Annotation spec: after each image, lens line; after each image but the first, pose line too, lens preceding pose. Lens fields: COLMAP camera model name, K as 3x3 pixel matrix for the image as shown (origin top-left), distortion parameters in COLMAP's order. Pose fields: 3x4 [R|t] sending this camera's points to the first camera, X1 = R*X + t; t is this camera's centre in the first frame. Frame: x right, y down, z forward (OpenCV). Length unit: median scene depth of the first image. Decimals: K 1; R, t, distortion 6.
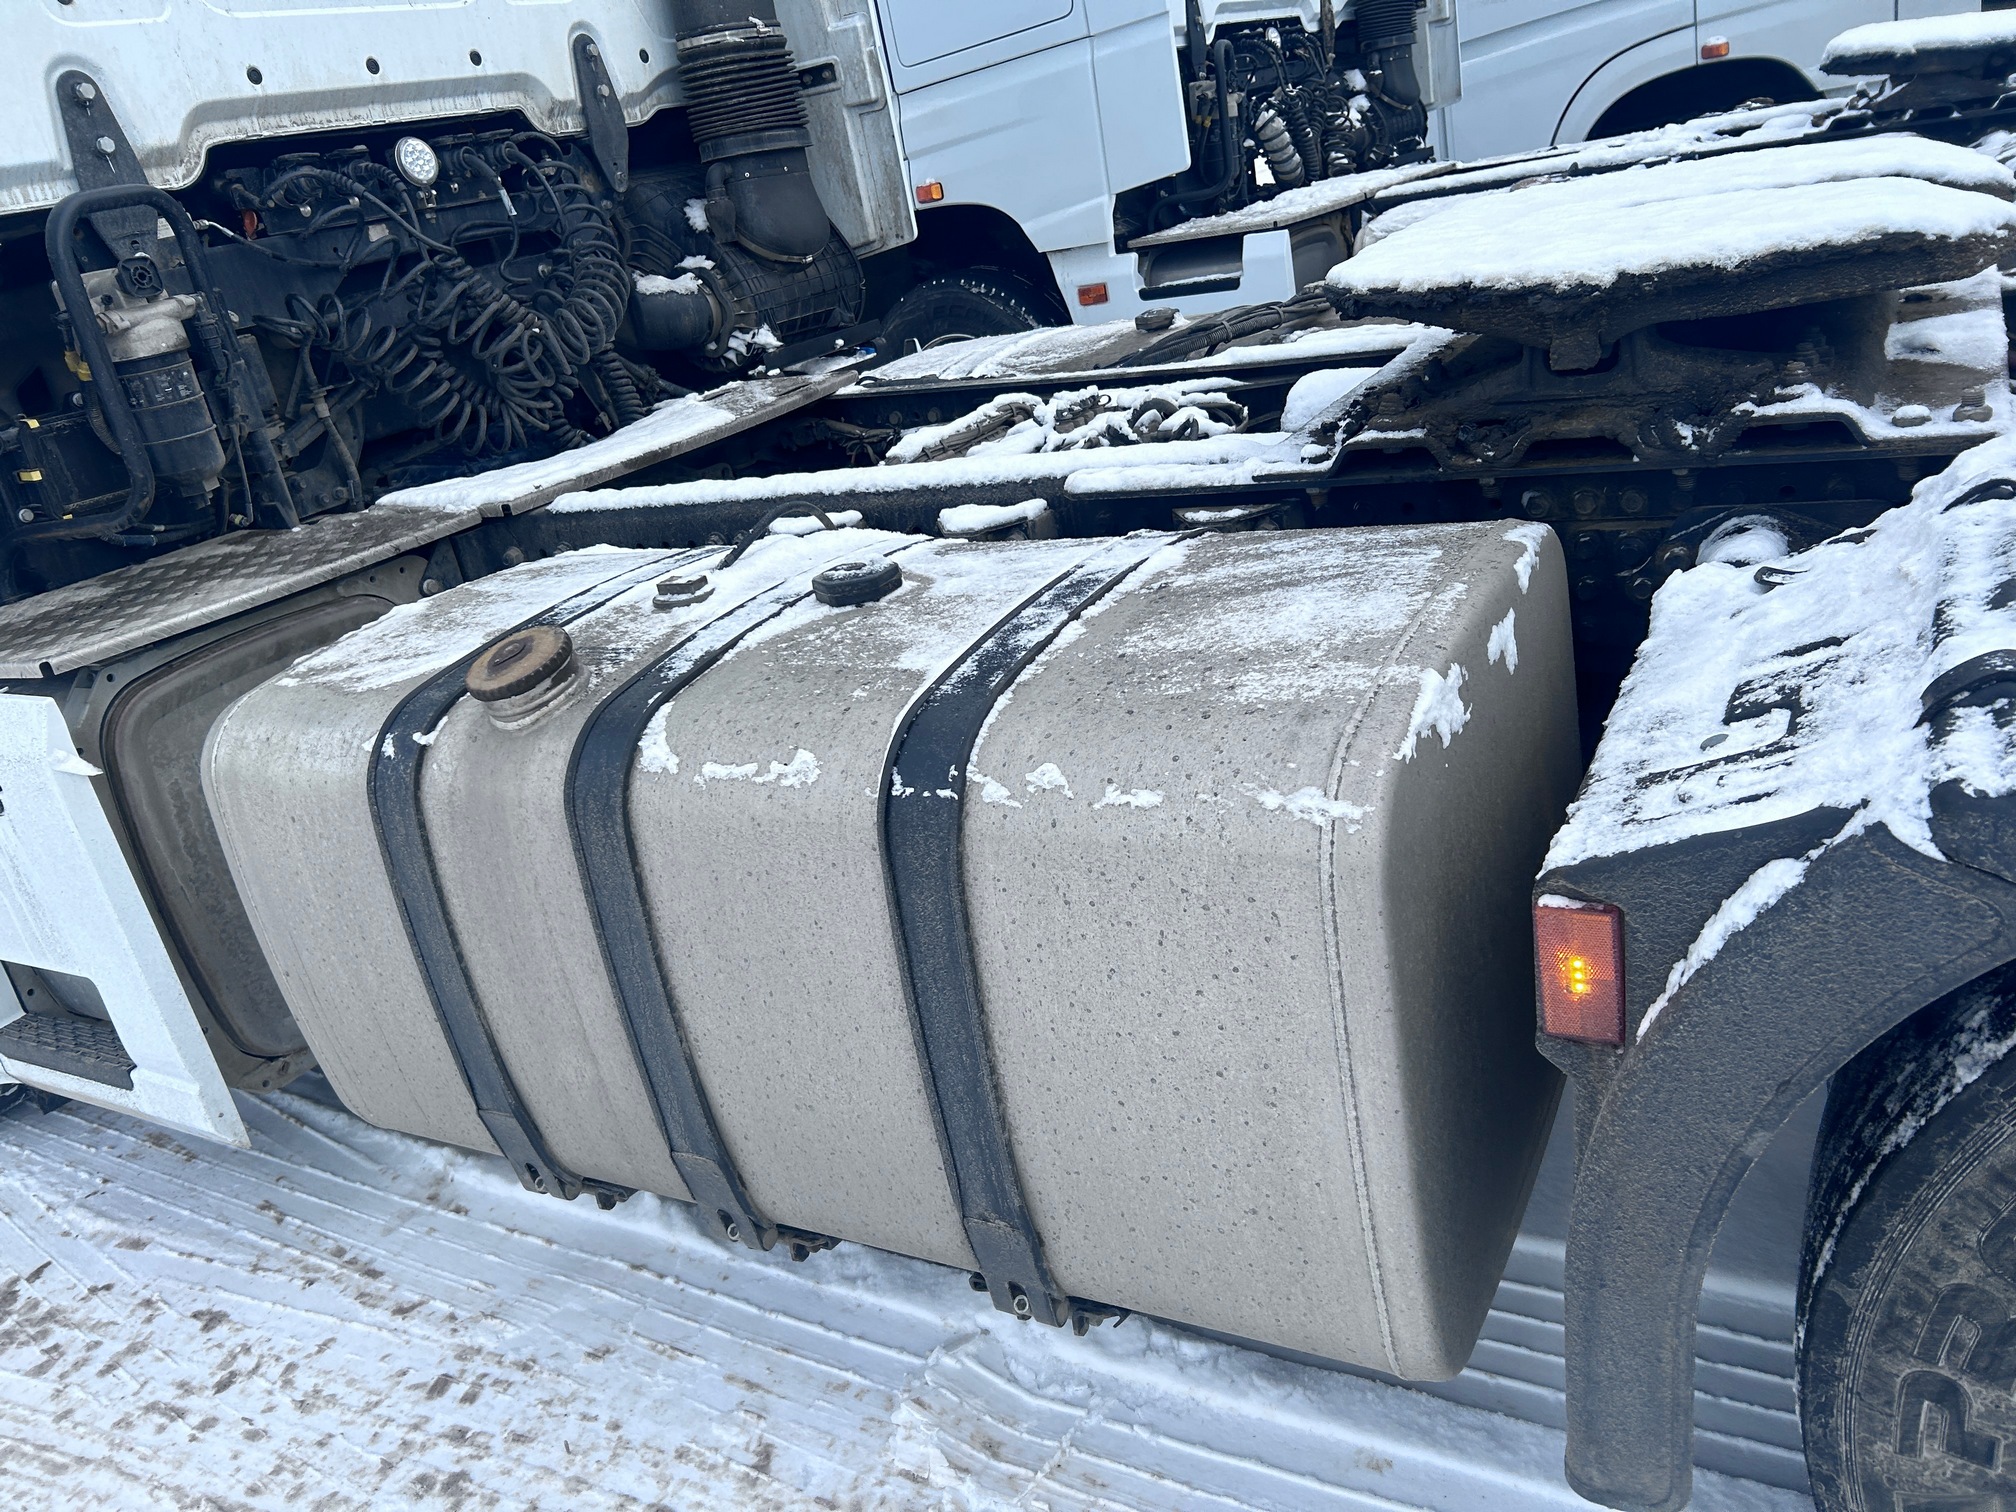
lens RADIAL K [[1515.9, 0, 1013.0], [0, 1515.9, 748.7], [0, 0, 1]] dist [0.044651, -0.050585]
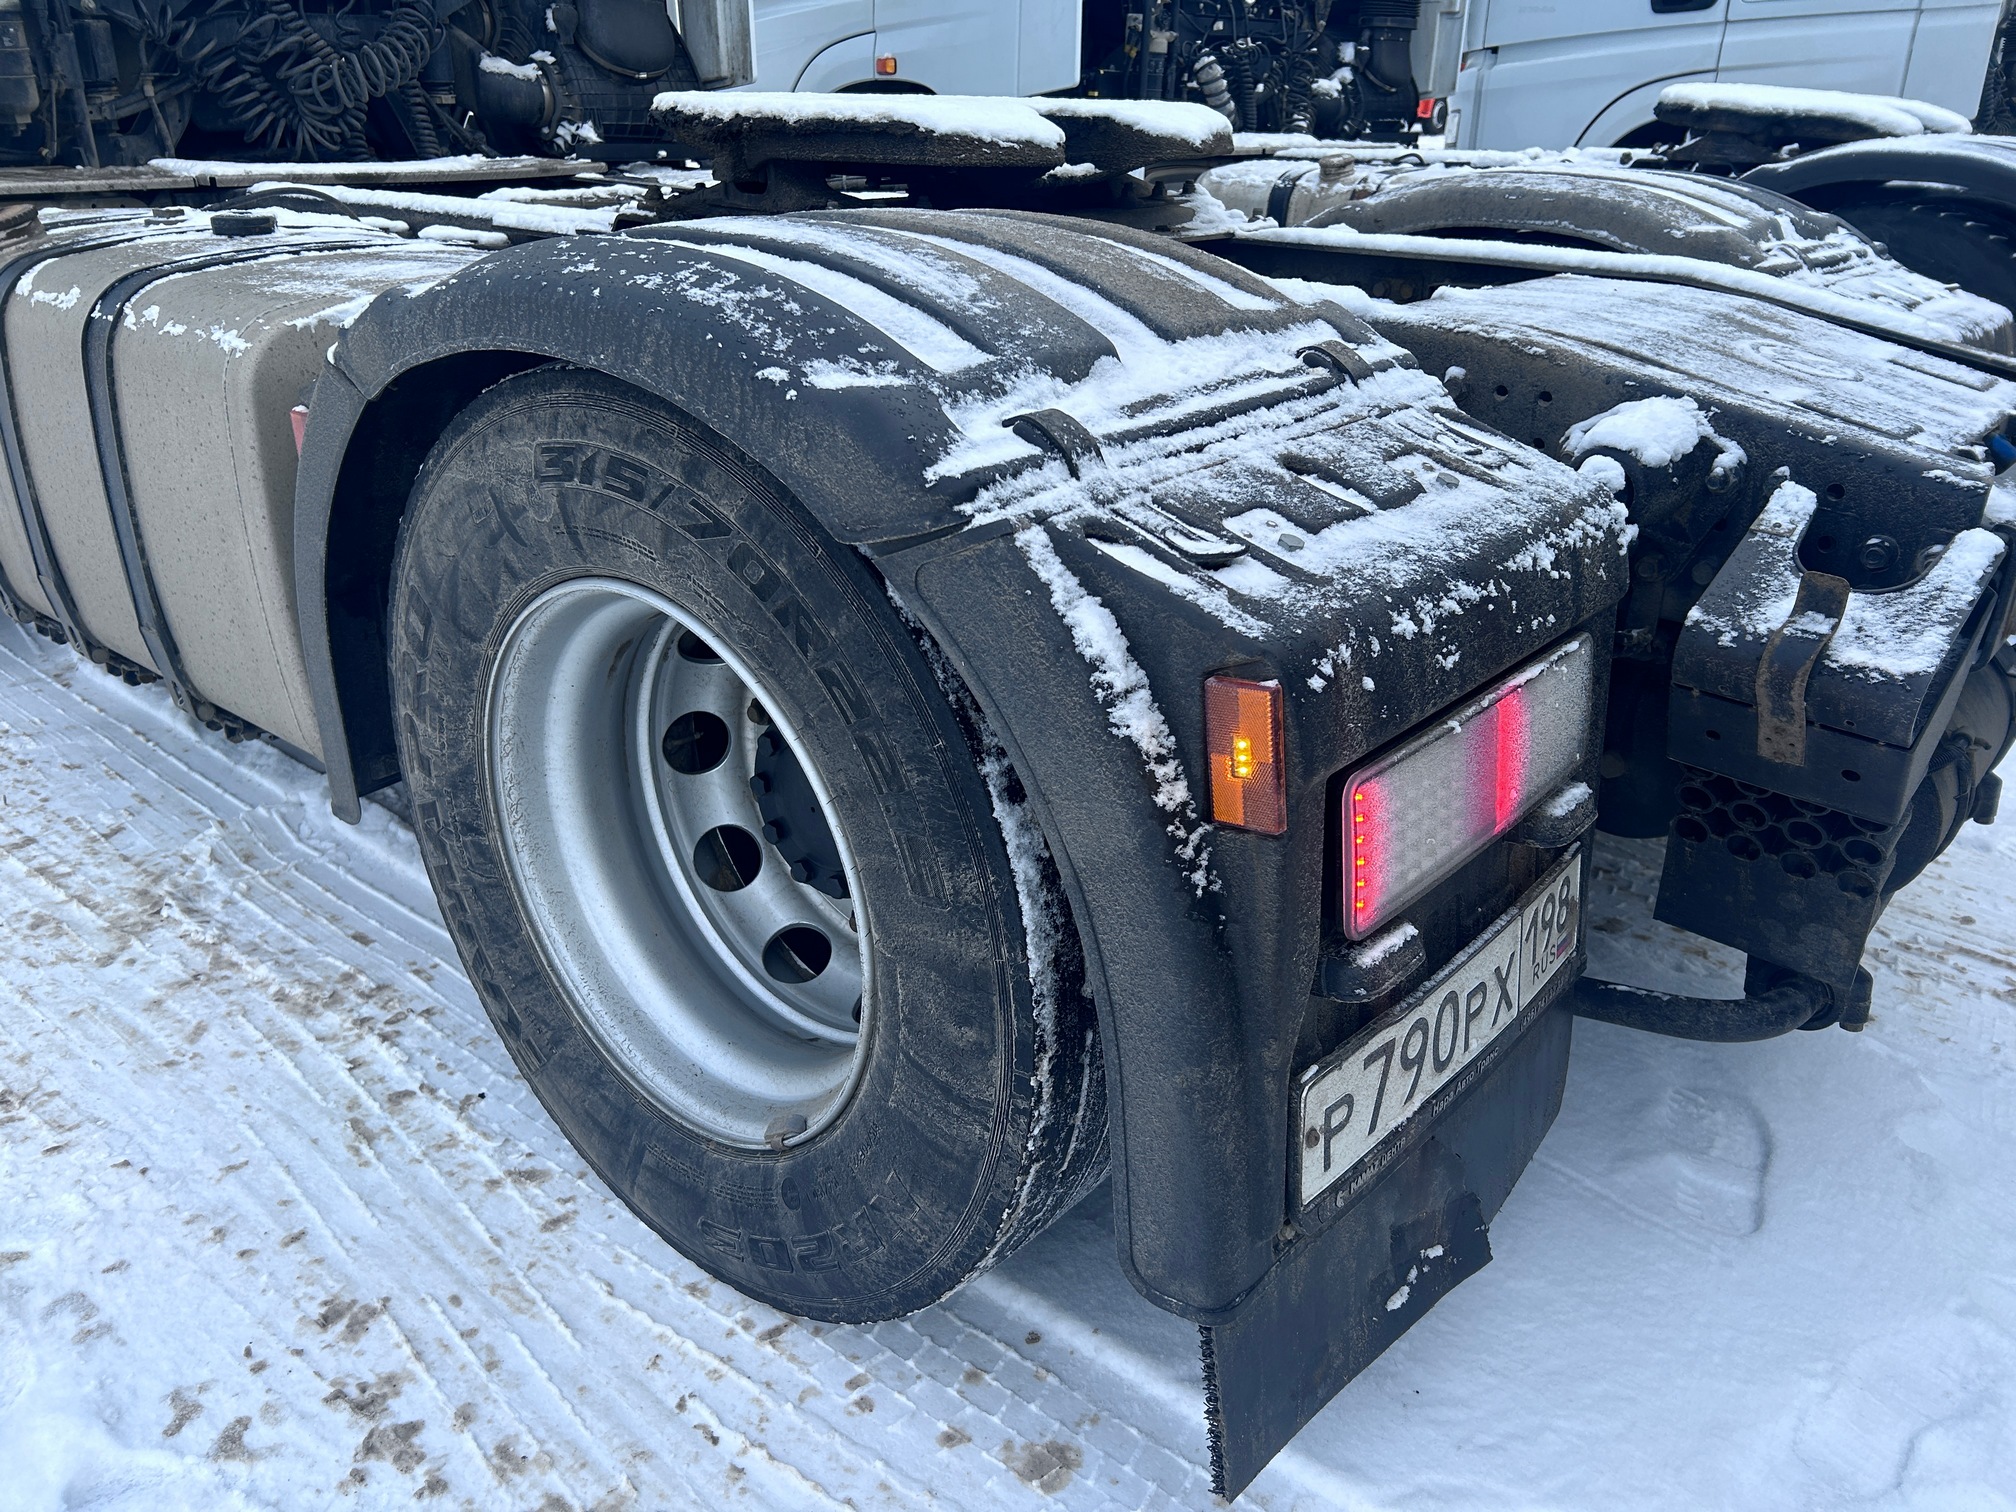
lens RADIAL K [[1515.9, 0, 999.4], [0, 1515.9, 762.3], [0, 0, 1]] dist [0.044651, -0.050585]
pose [[0.962743, 0.251117, -0.100330, 0.480996], [-0.245546, 0.967225, 0.064673, 0.062939], [0.113282, -0.037628, 0.992850, -0.211210]]
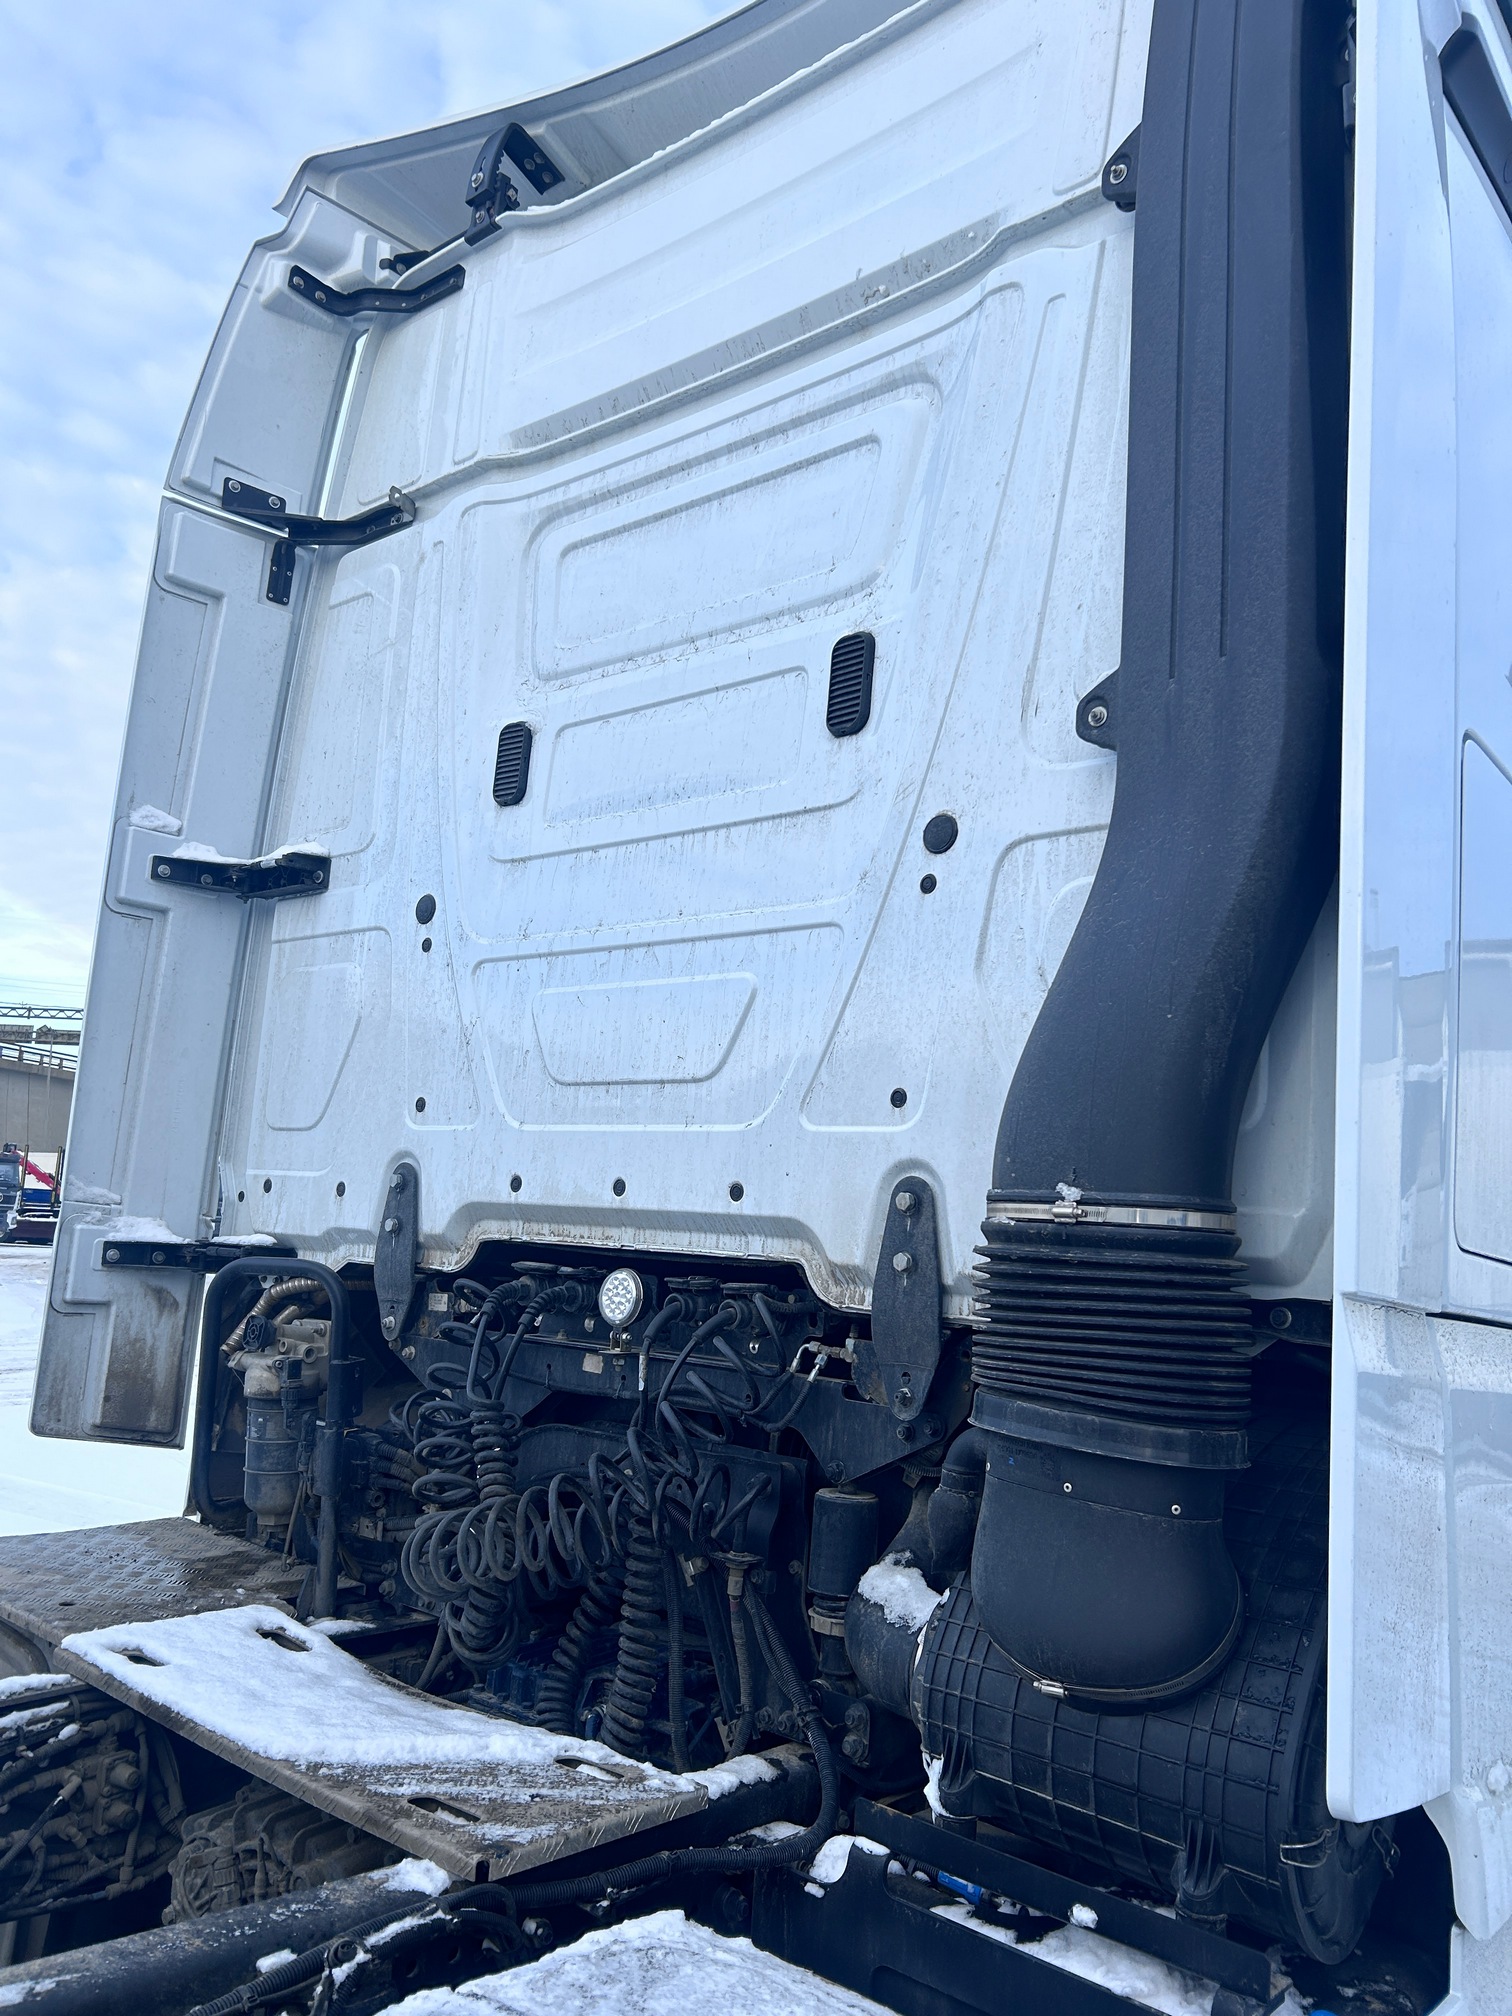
lens RADIAL K [[1515.9, 0, 750.7], [0, 1515.9, 999.0], [0, 0, 1]] dist [0.044651, -0.050585]
pose [[-0.201127, 0.031199, -0.979068, 0.379825], [-0.383465, 0.917218, 0.108003, -0.634179], [0.901389, 0.397161, -0.172514, 1.120001]]
